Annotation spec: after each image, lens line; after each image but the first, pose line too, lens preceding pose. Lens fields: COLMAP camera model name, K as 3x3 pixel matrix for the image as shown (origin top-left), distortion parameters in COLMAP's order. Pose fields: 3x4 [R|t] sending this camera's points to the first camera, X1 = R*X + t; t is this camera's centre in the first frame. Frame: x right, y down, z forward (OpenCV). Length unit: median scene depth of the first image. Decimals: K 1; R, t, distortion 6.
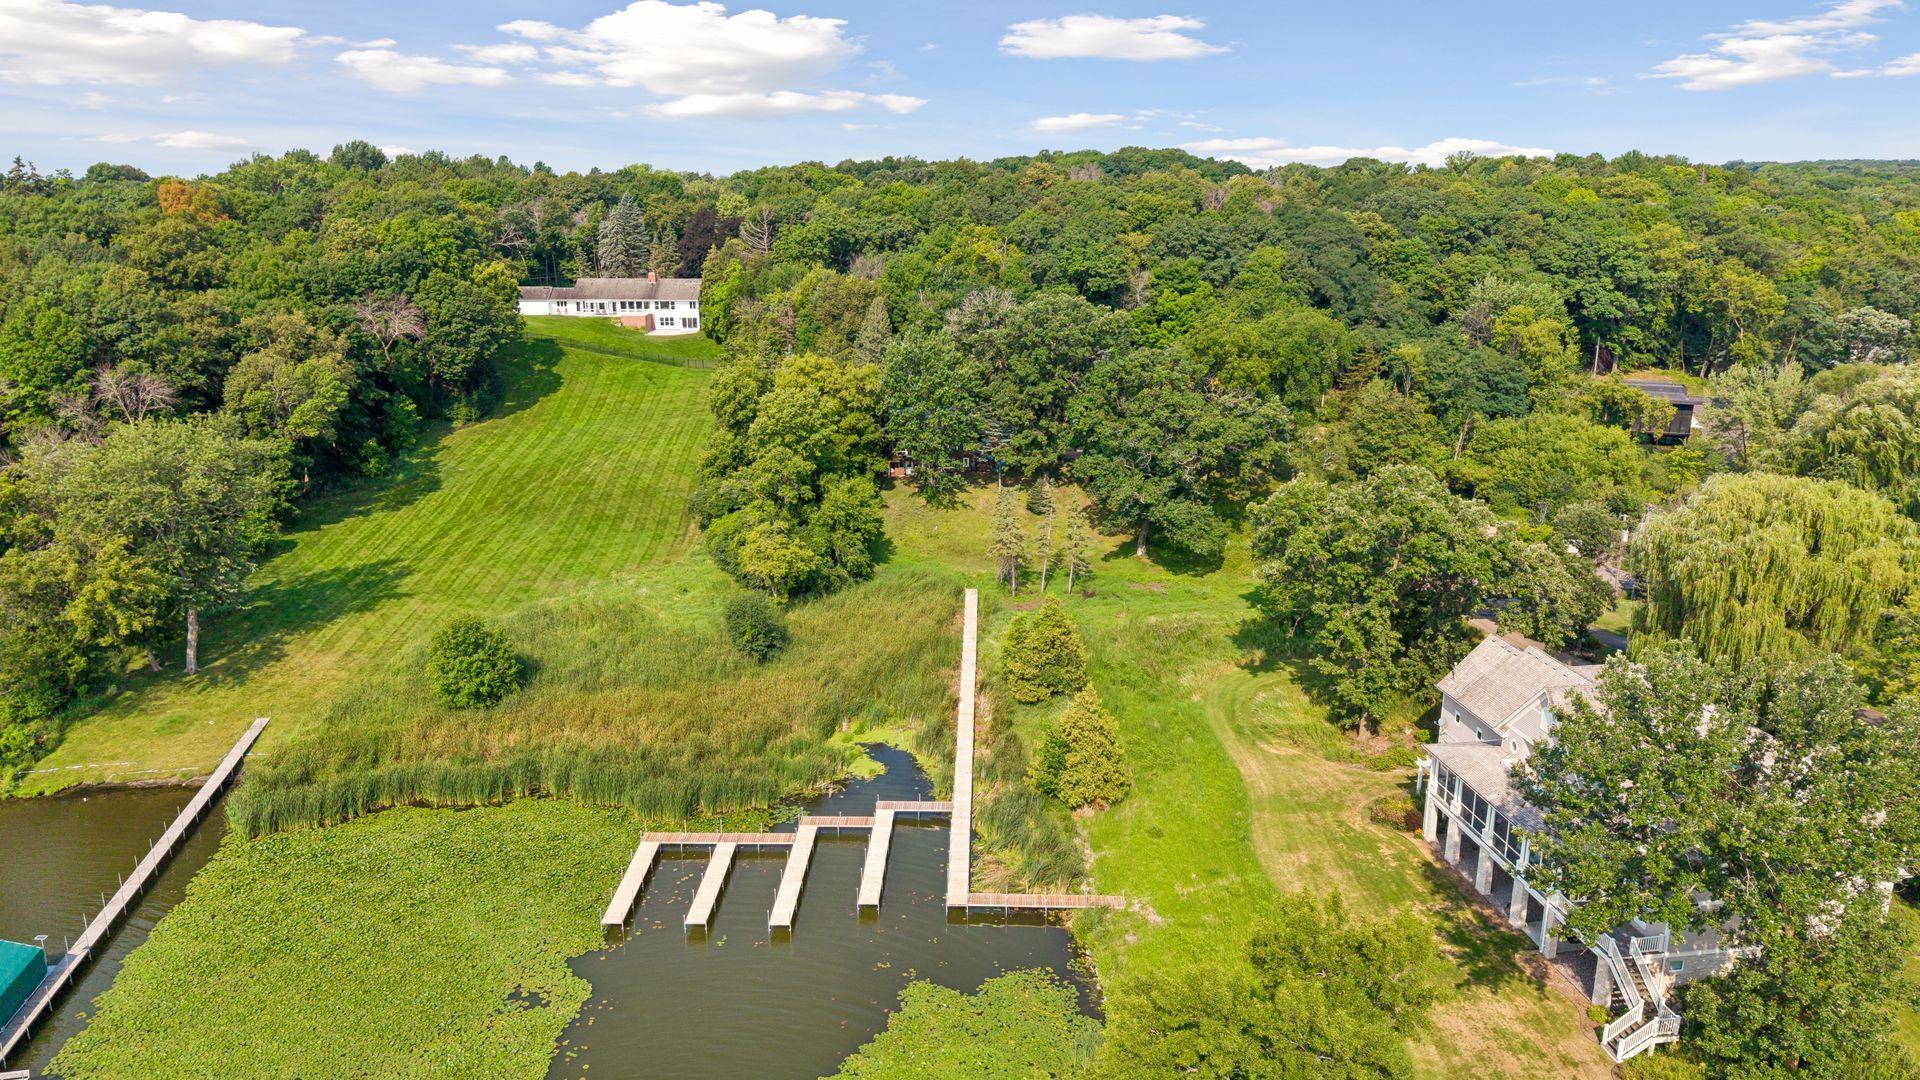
lens RADIAL K [[1279.8, 0, 965.9], [0, 1279.8, 510.8], [0, 0, 1]] dist [0.083076, -0.136534]
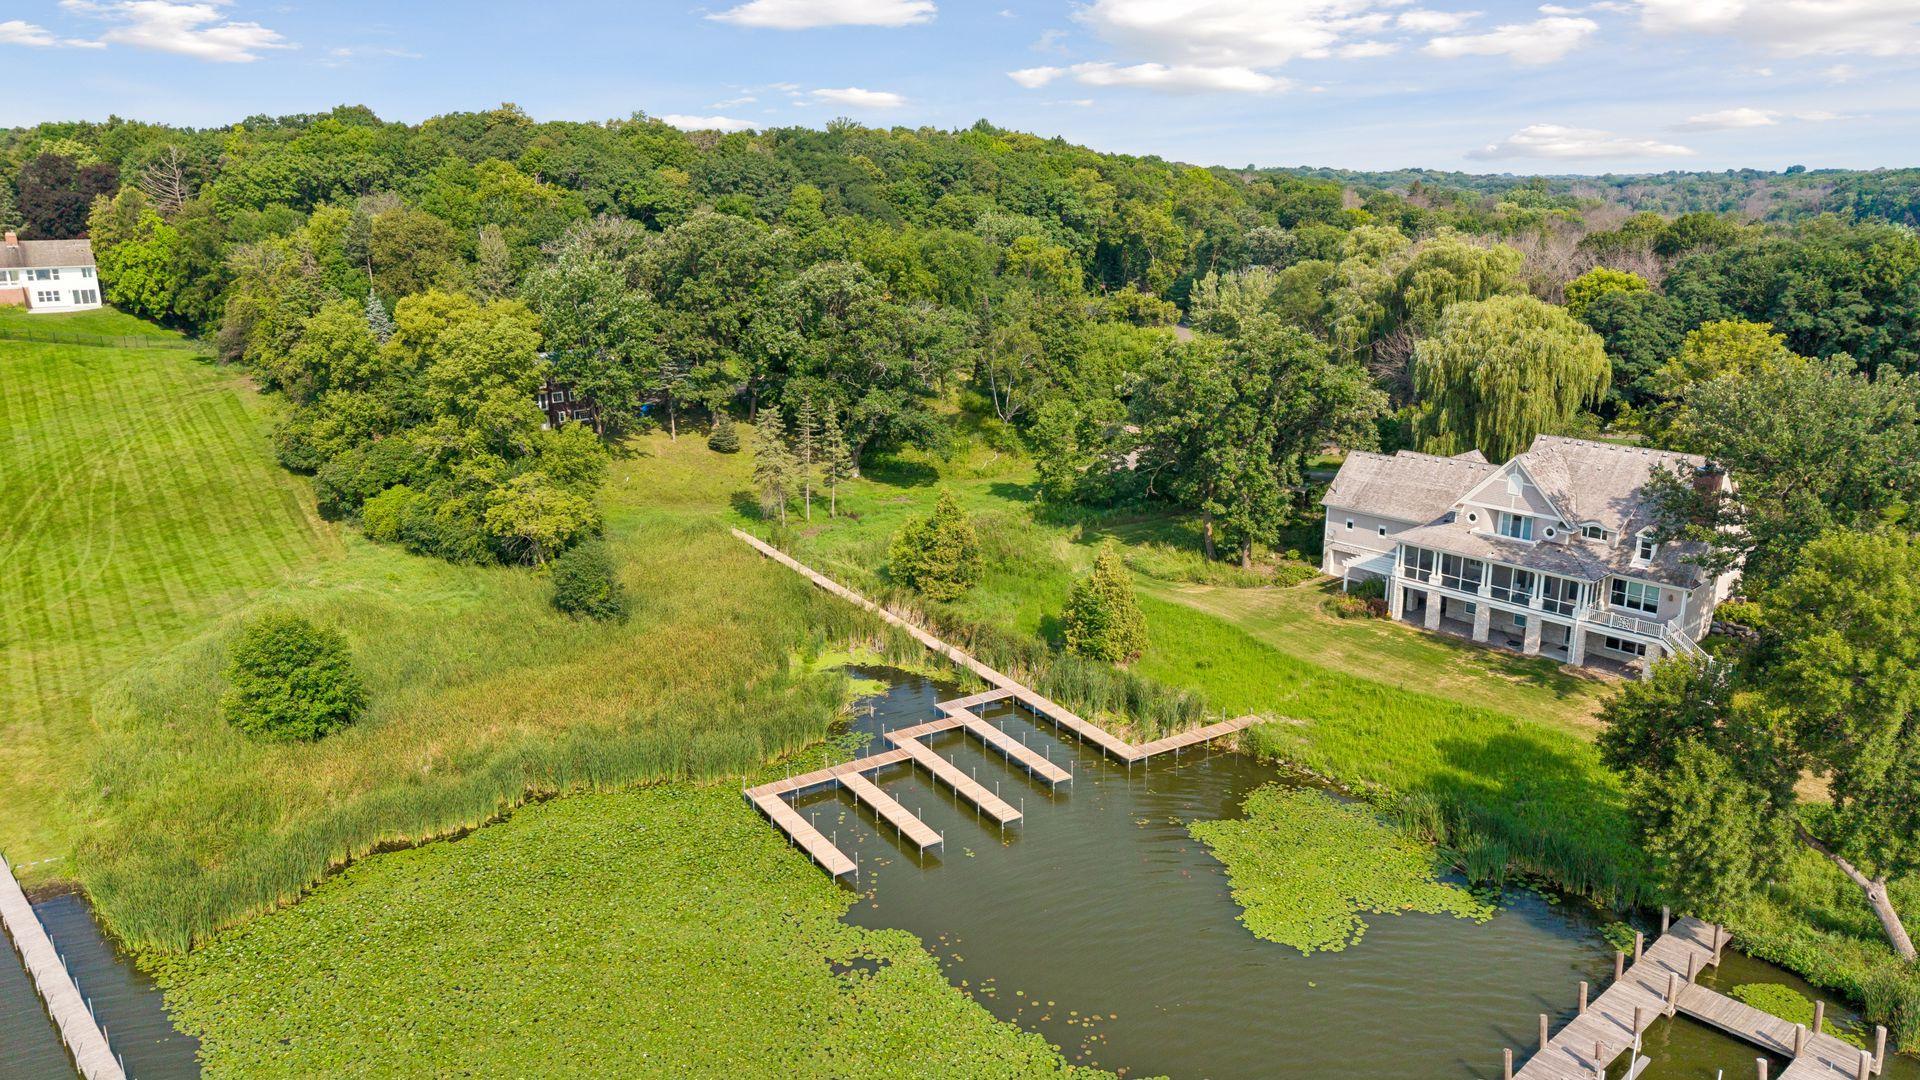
lens RADIAL K [[1281.3, 0, 960.0], [0, 1281.3, 540.0], [0, 0, 1]] dist [0.038346, -0.051633]
pose [[0.836718, -0.149485, 0.526837, -0.302506], [0.138834, 0.988498, 0.059982, 0.032930], [-0.529744, 0.022955, 0.847847, 0.124586]]
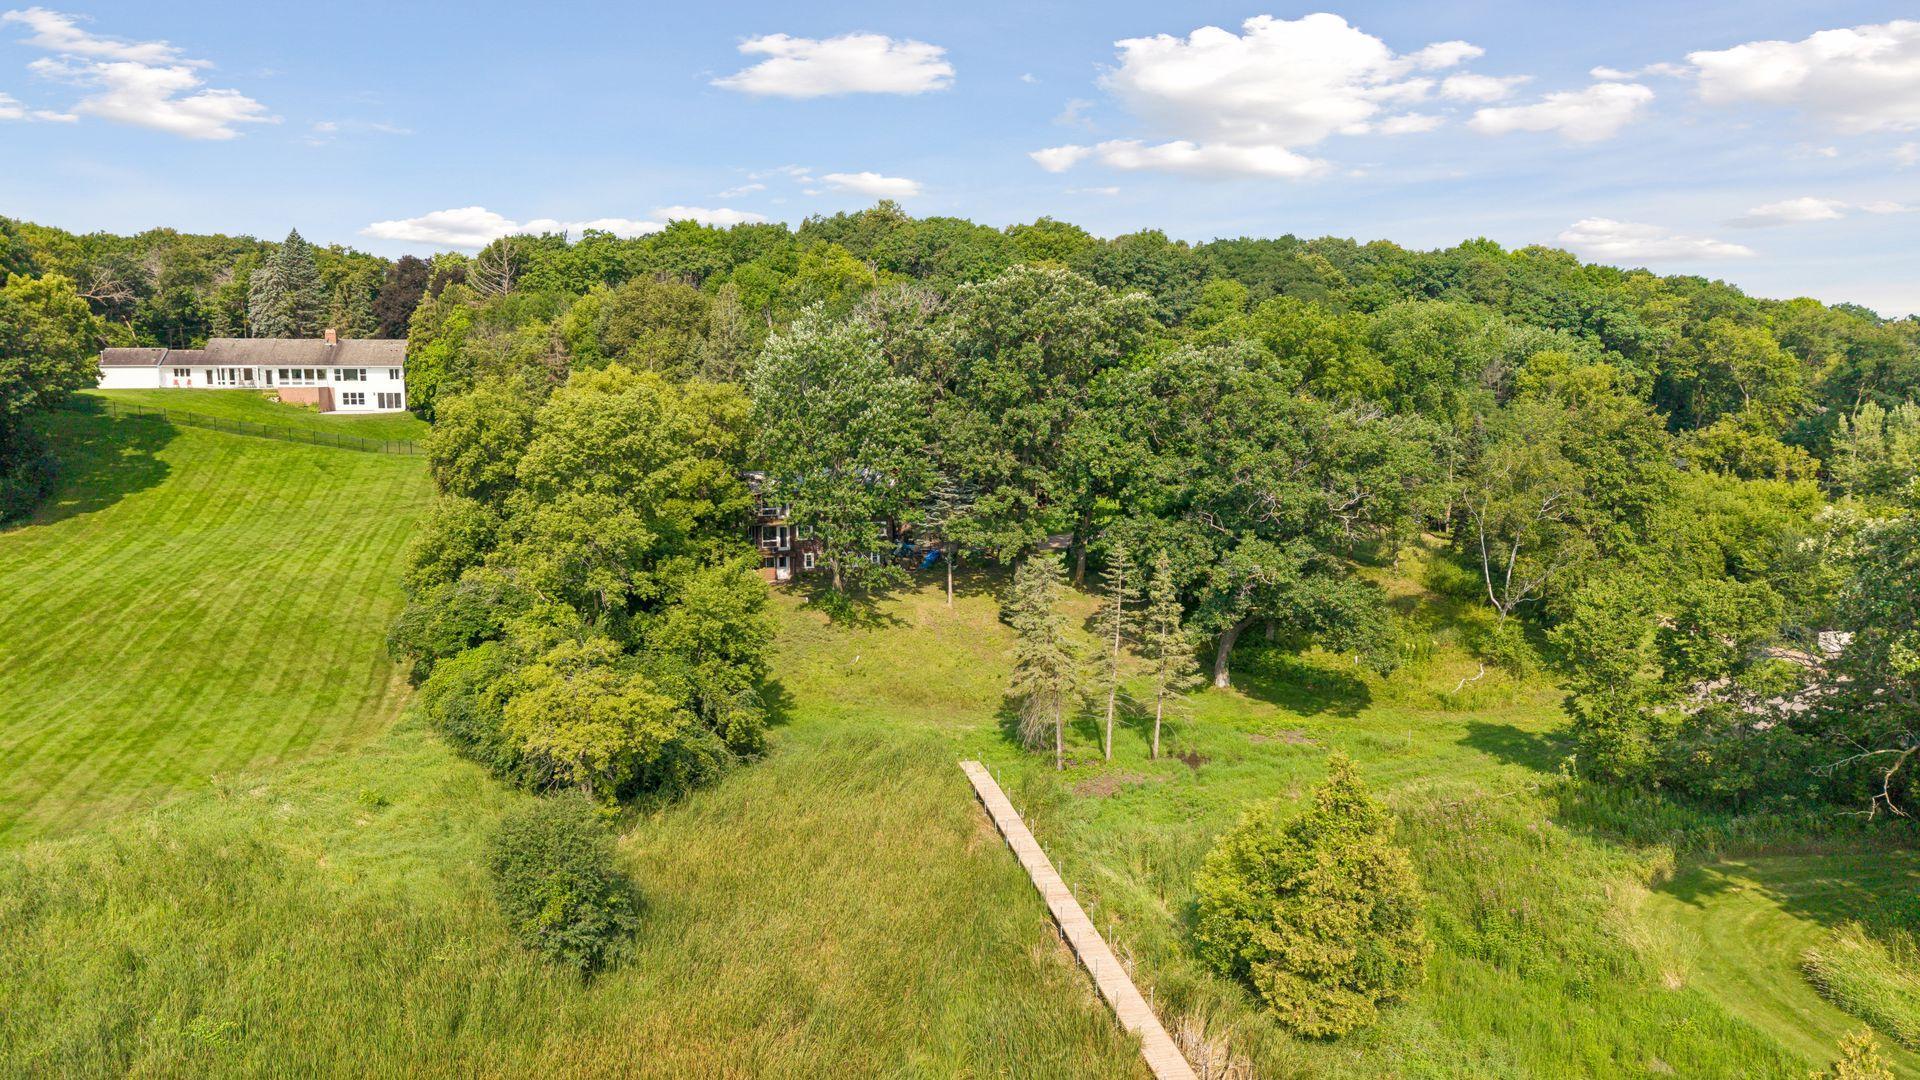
lens RADIAL K [[1281.3, 0, 960.0], [0, 1281.3, 540.0], [0, 0, 1]] dist [0.038346, -0.051633]
pose [[0.978136, -0.026541, 0.206266, -0.093362], [0.050533, 0.992430, -0.111931, 0.026364], [-0.201734, 0.119907, 0.972073, 0.428235]]
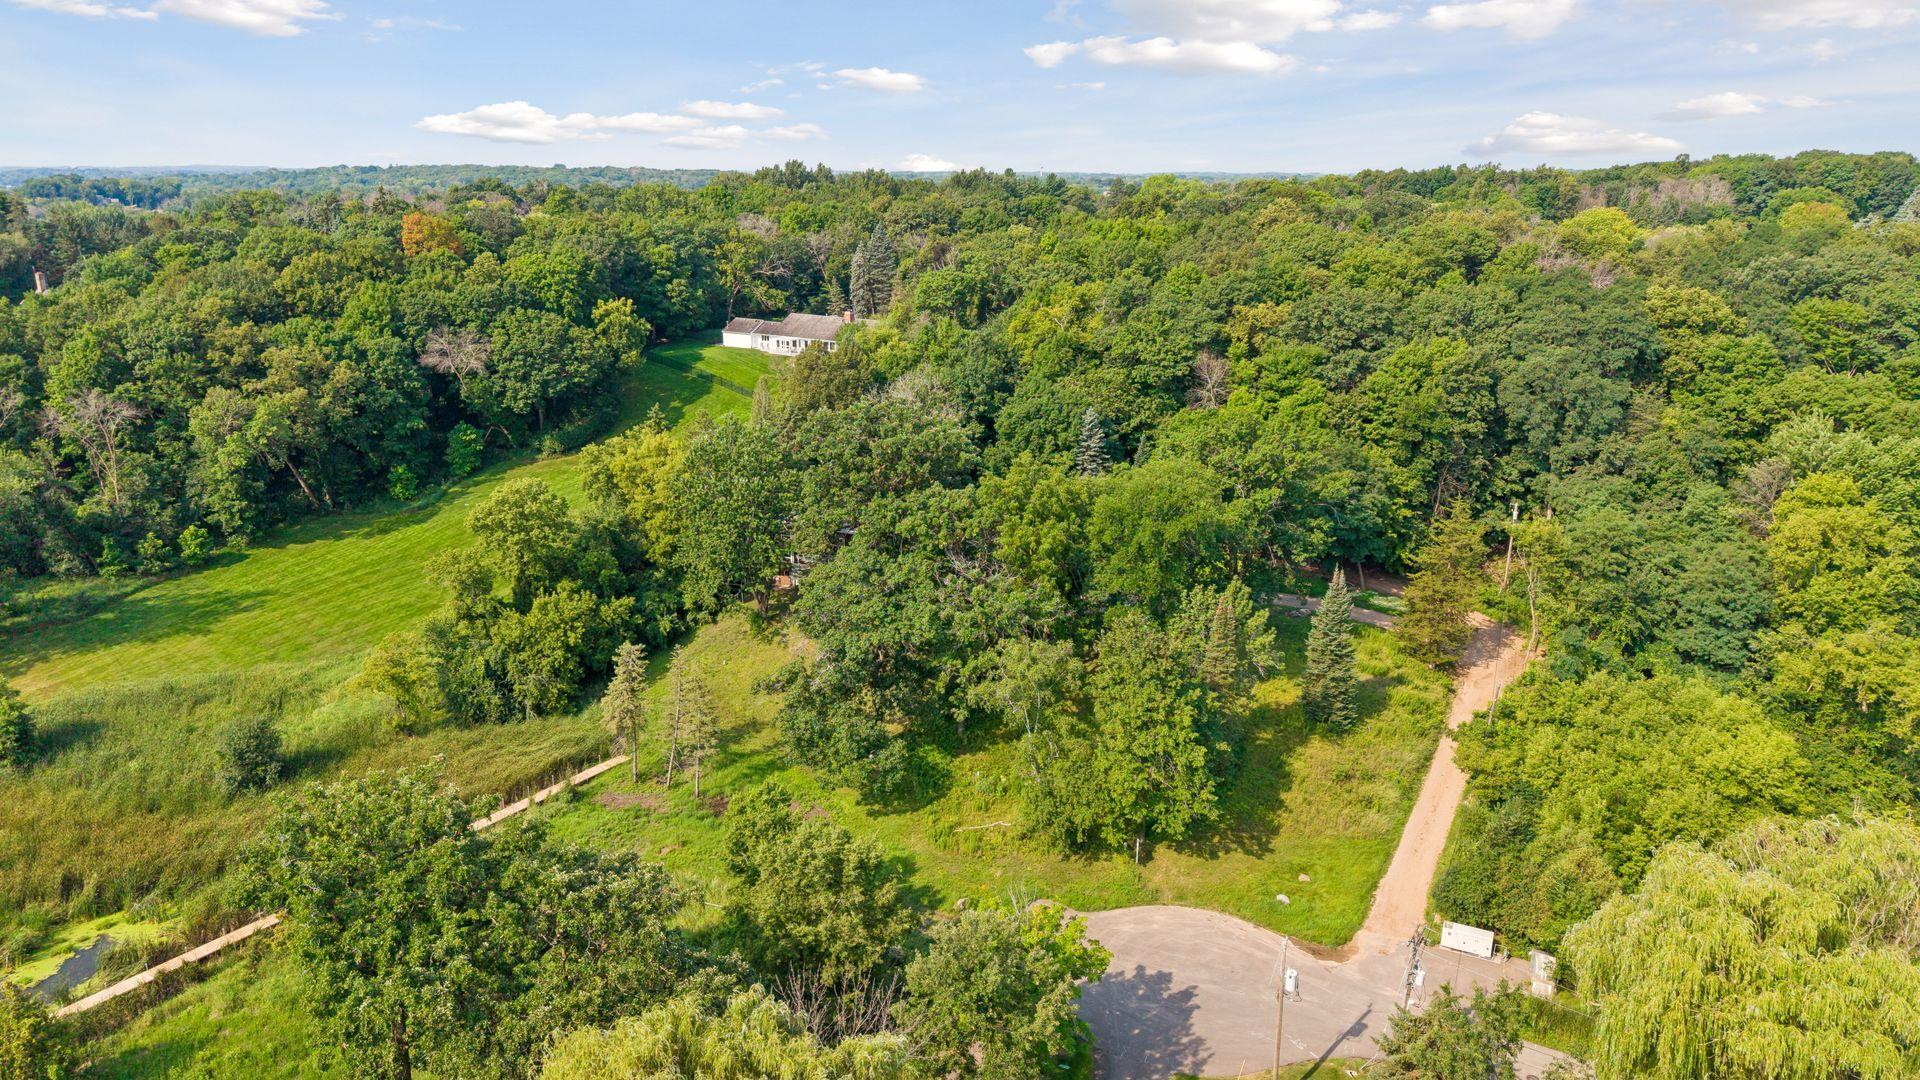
lens RADIAL K [[1281.3, 0, 960.0], [0, 1281.3, 540.0], [0, 0, 1]] dist [0.038346, -0.051633]
pose [[0.820450, 0.158465, -0.549319, 0.543902], [-0.145062, 0.987077, 0.068087, -0.142311], [0.553009, 0.023824, 0.832834, 0.396080]]
